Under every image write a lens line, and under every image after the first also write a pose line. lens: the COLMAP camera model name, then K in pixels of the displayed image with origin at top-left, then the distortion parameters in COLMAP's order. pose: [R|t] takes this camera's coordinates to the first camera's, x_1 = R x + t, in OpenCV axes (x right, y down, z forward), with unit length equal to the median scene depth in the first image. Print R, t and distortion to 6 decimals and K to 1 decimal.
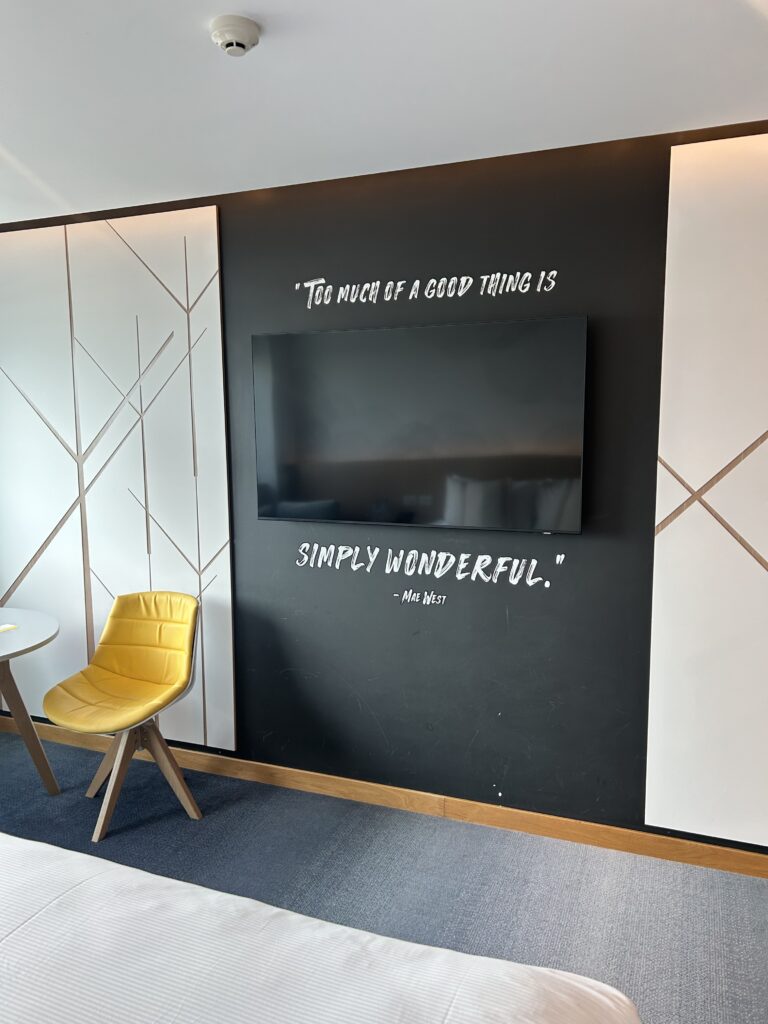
lens RADIAL K [[774.7, 0, 385.0], [0, 774.7, 509.7], [0, 0, 1]] dist [0.032768, -0.026937]
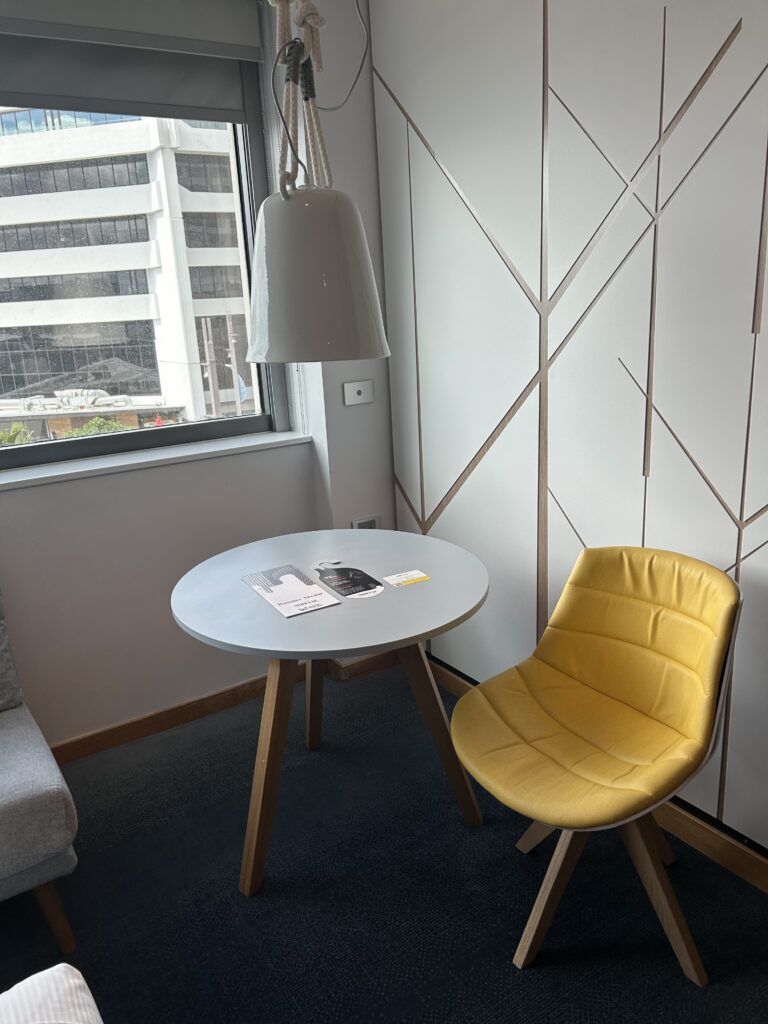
lens RADIAL K [[774.7, 0, 382.7], [0, 774.7, 515.9], [0, 0, 1]] dist [0.032768, -0.026937]
pose [[0.818851, 0.124226, -0.560403, -0.146609], [-0.024305, 0.982929, 0.182375, -0.014109], [0.573492, -0.135717, 0.807891, 0.449859]]
